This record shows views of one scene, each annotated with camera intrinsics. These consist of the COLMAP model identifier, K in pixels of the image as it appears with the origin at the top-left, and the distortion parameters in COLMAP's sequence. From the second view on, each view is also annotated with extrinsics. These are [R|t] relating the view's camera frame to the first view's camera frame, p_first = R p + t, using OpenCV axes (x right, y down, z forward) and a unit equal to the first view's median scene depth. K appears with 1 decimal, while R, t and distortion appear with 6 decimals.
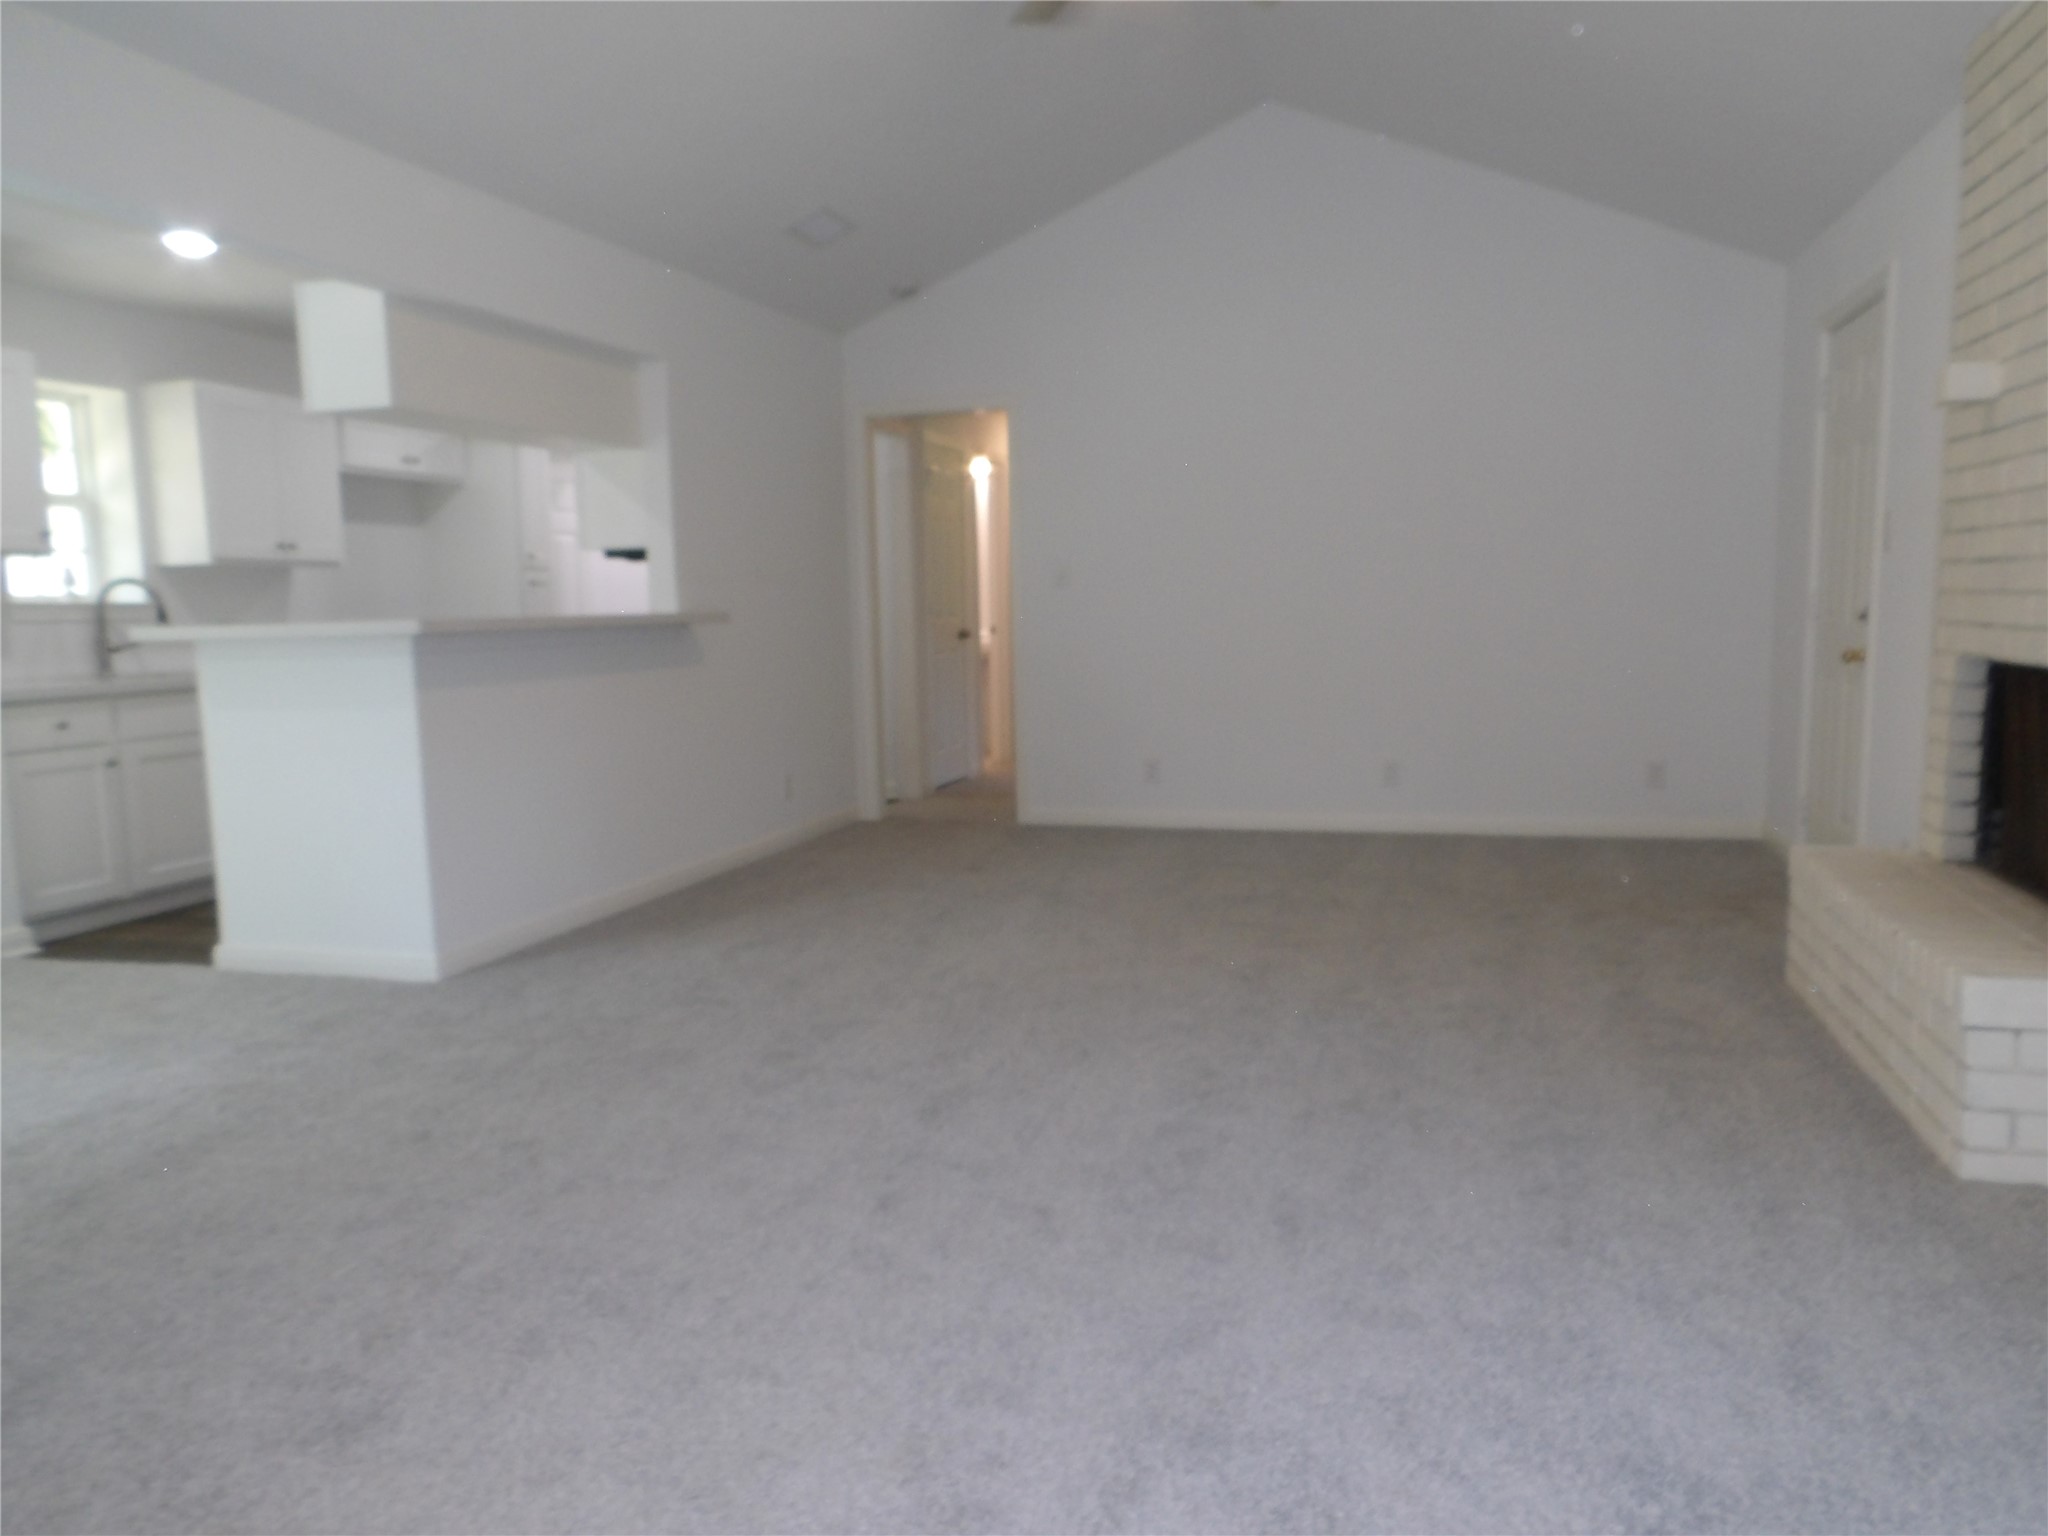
lens RADIAL K [[1418.7, 0, 1024.0], [0, 1418.7, 768.0], [0, 0, 1]] dist [-0.014010, 0.007032]
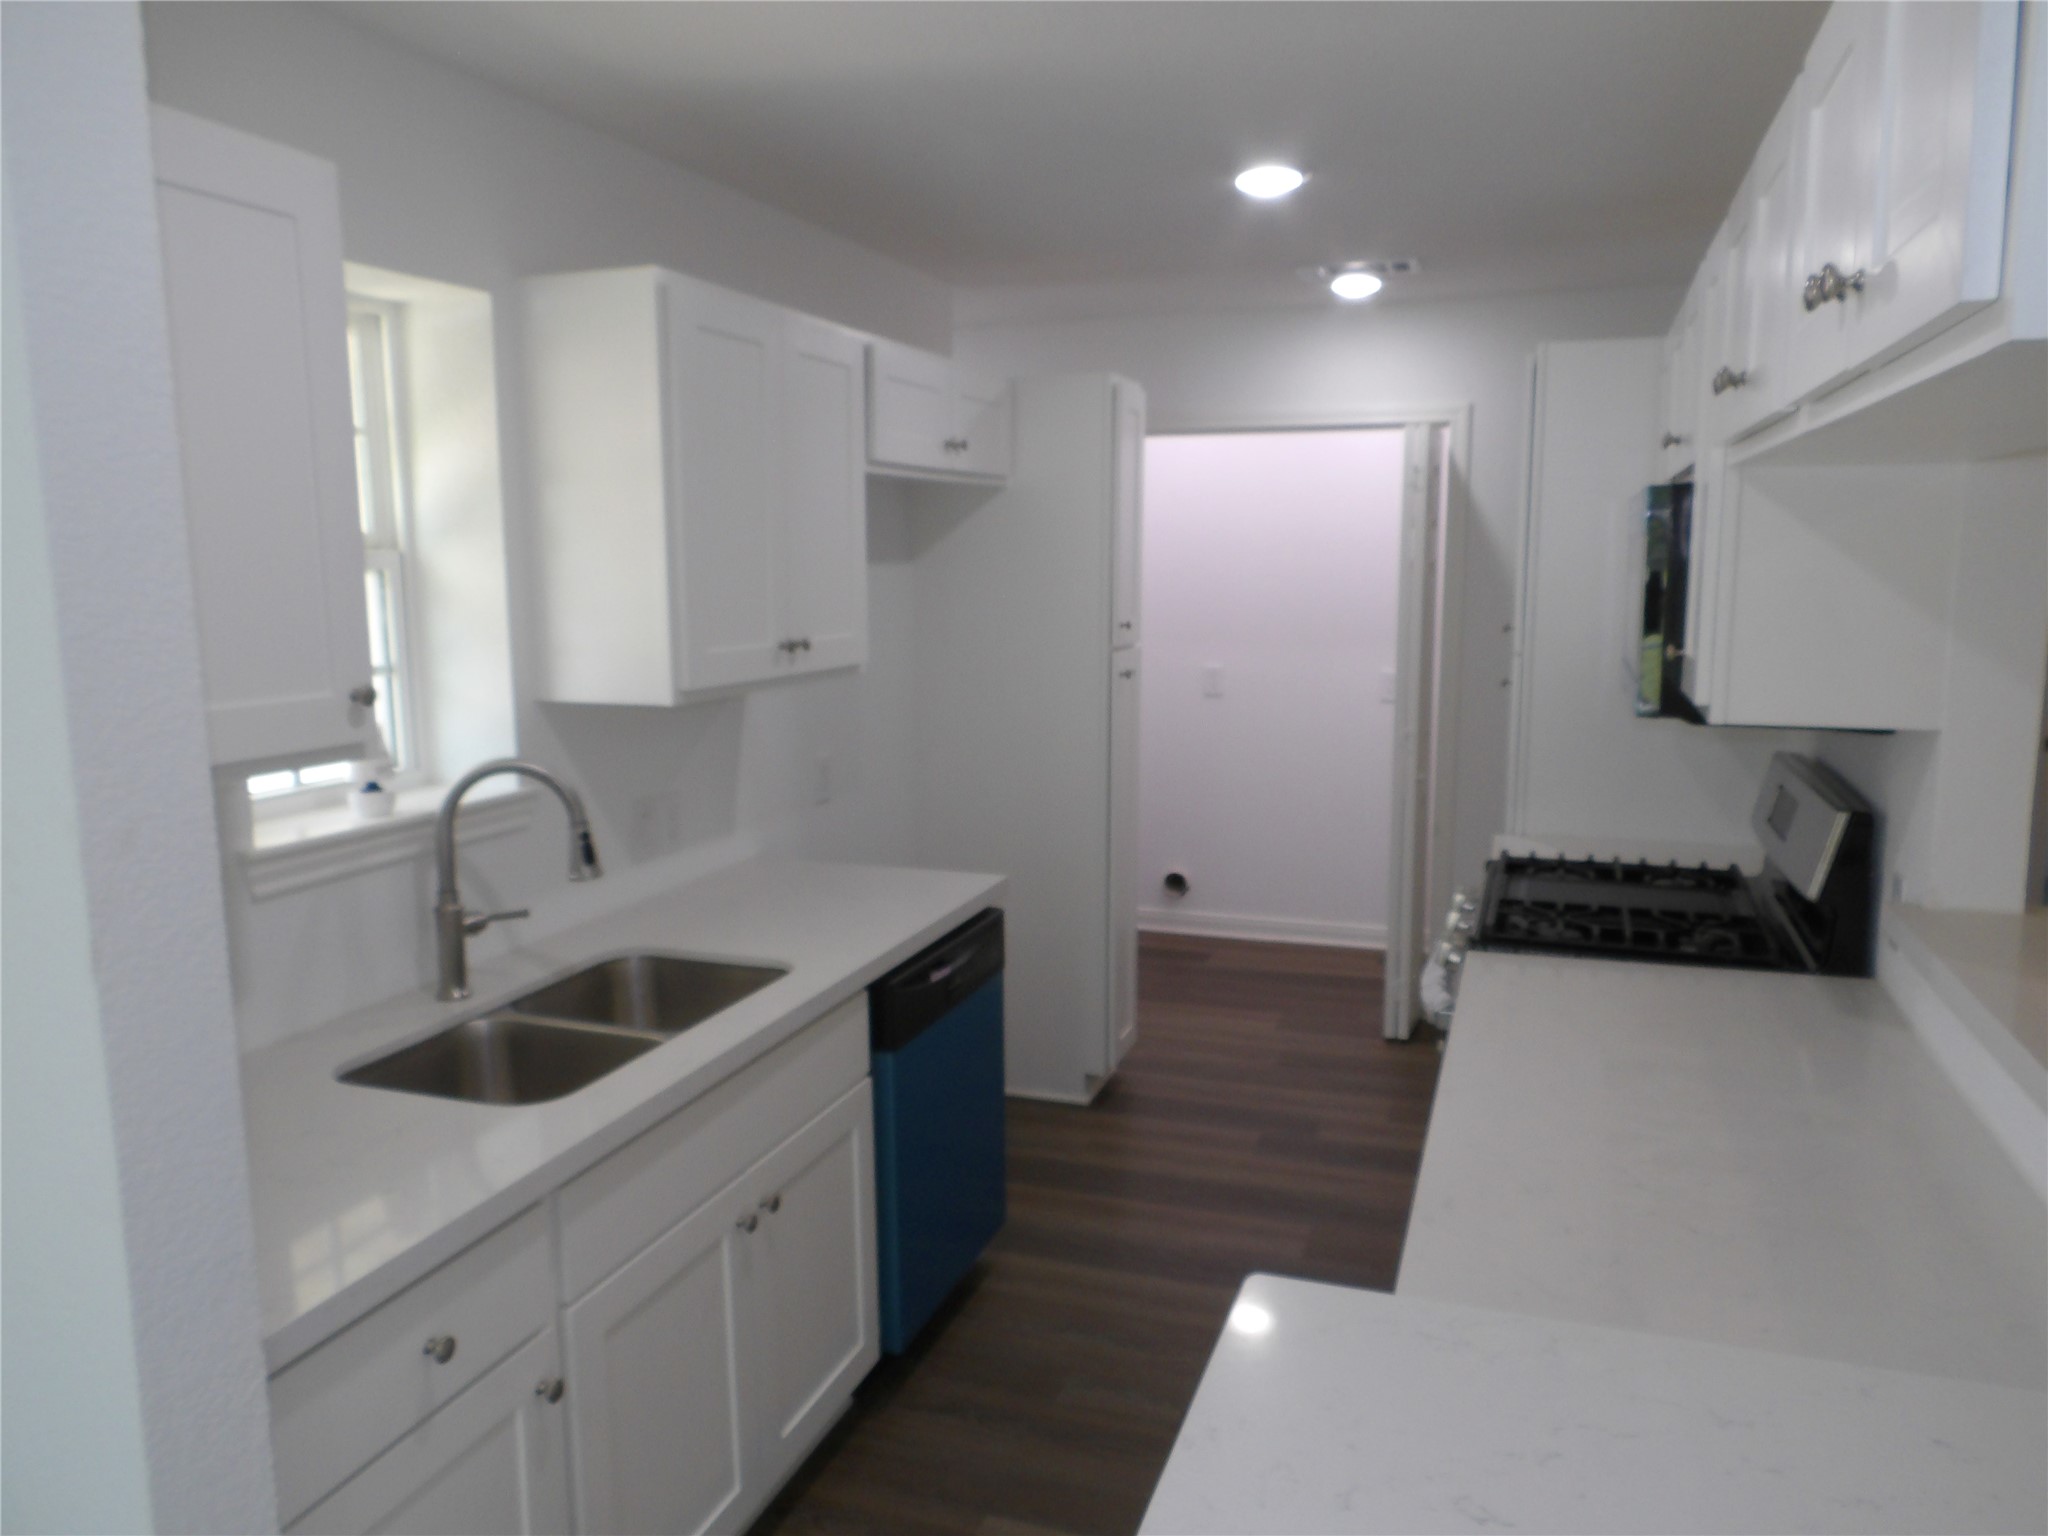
lens RADIAL K [[1462.5, 0, 1024.0], [0, 1462.5, 768.0], [0, 0, 1]] dist [-0.000399, 0.000582]
pose [[0.997305, 0.030648, -0.066657, -0.799651], [-0.028332, 0.998971, 0.035422, -0.262865], [0.067674, -0.033438, 0.997147, 1.028132]]
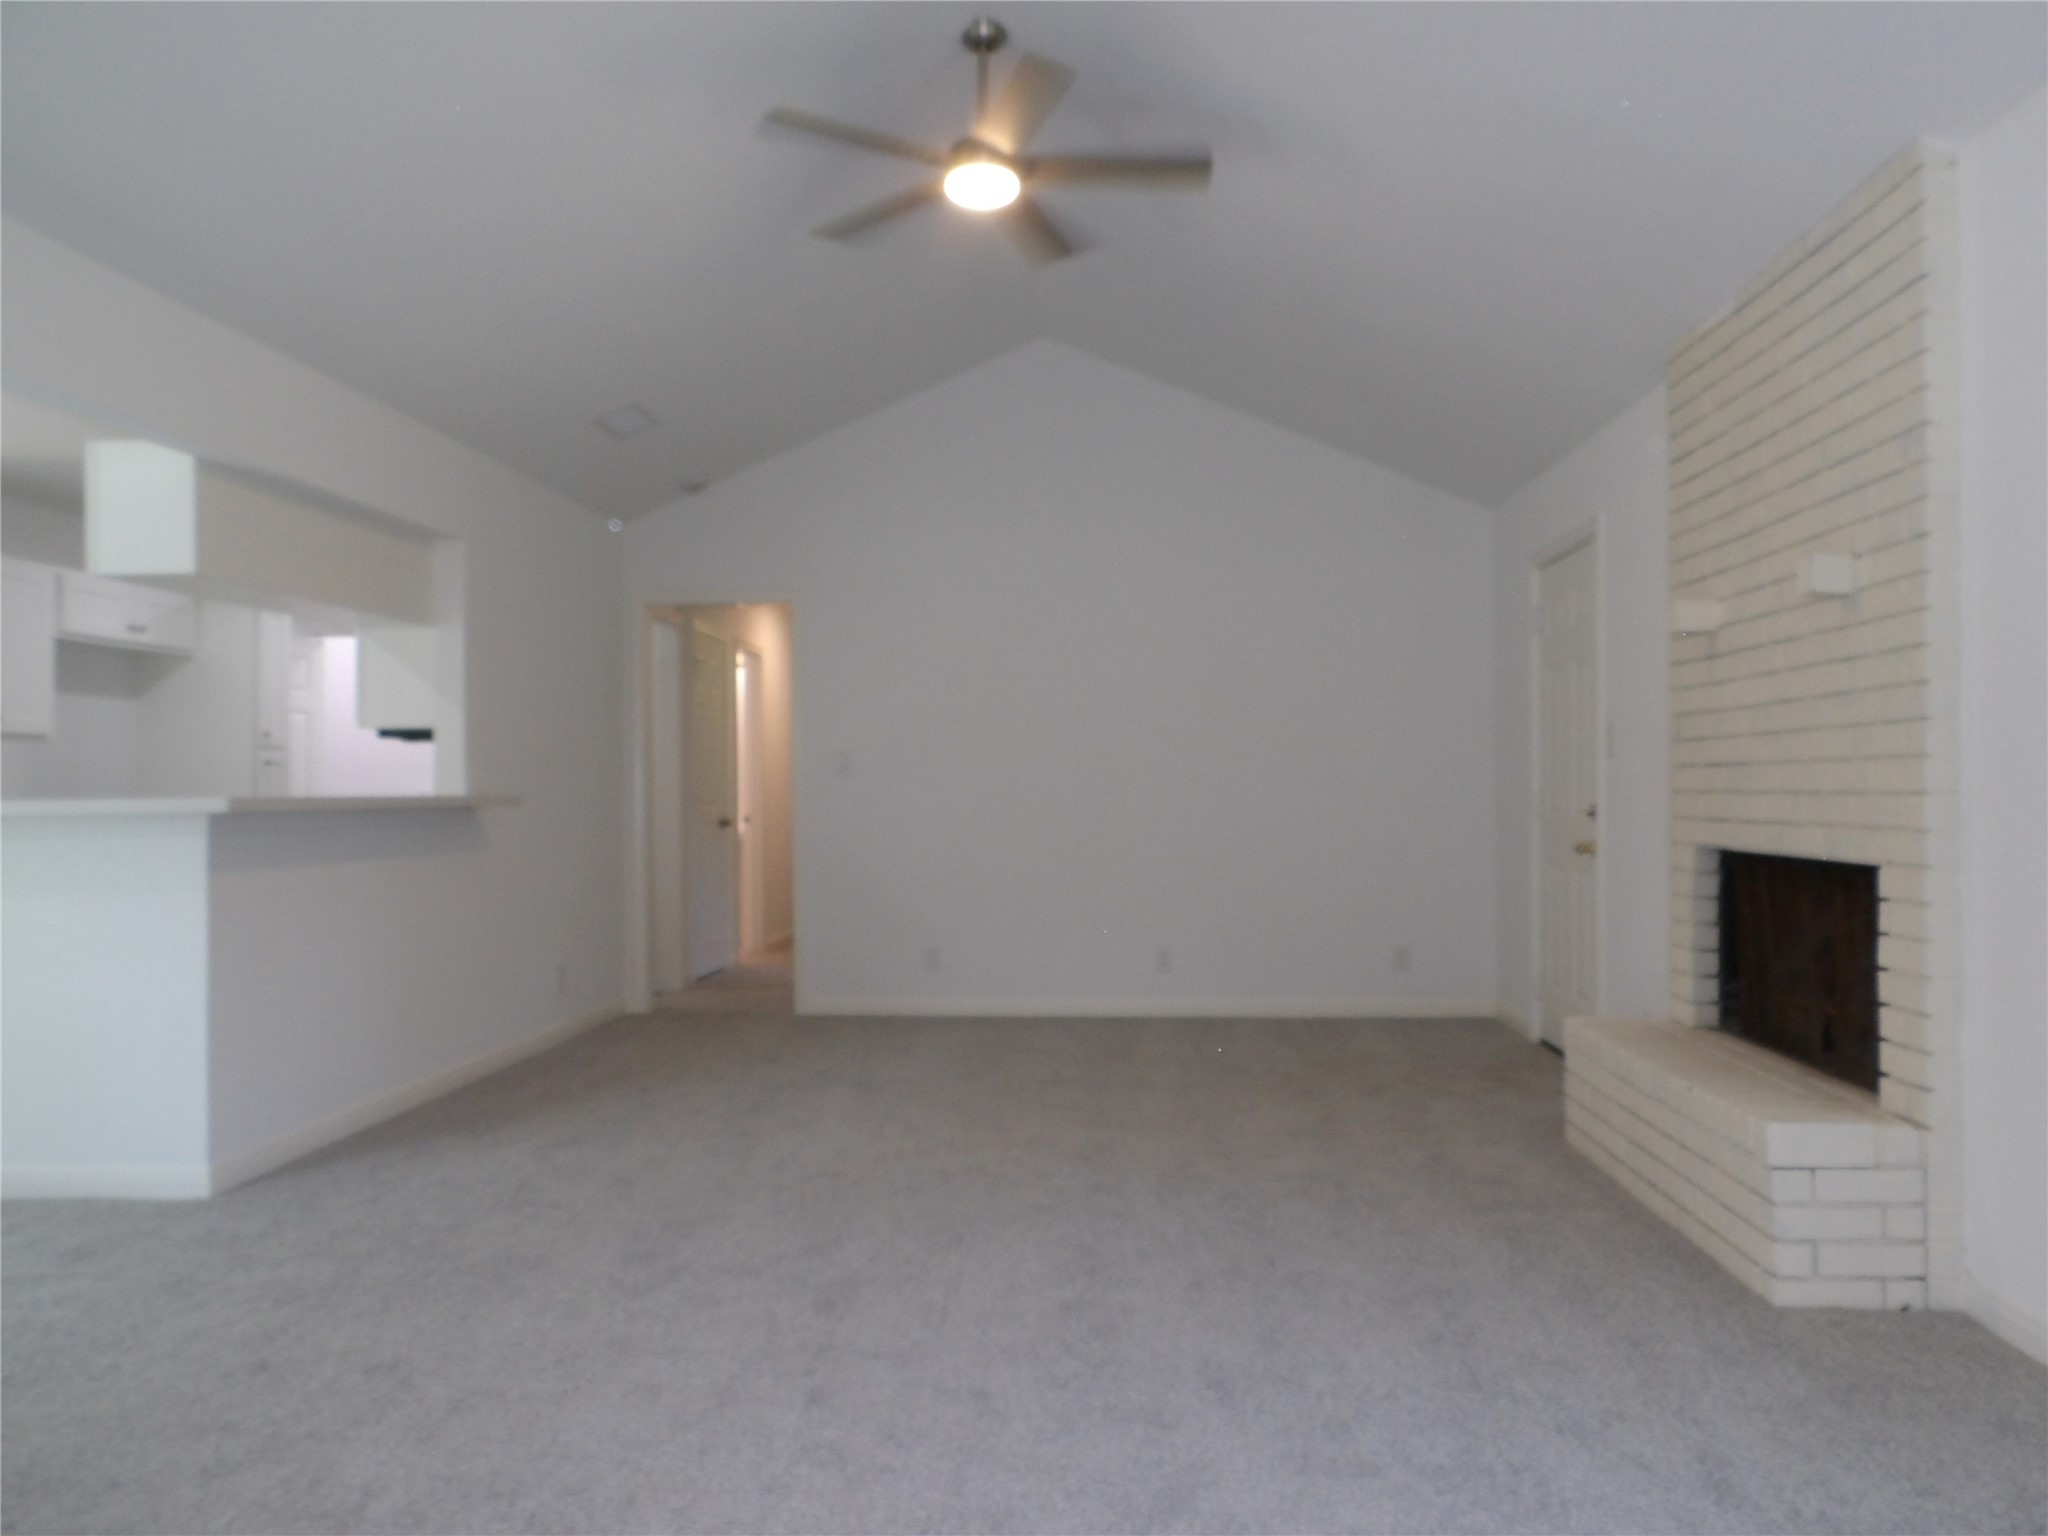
lens RADIAL K [[1417.0, 0, 1032.1], [0, 1417.0, 779.4], [0, 0, 1]] dist [-0.000529, 0.002217]
pose [[0.977798, 0.016572, 0.208895, -0.114005], [0.010112, 0.991976, -0.126025, 0.006834], [-0.209308, 0.125339, 0.969784, -0.020050]]
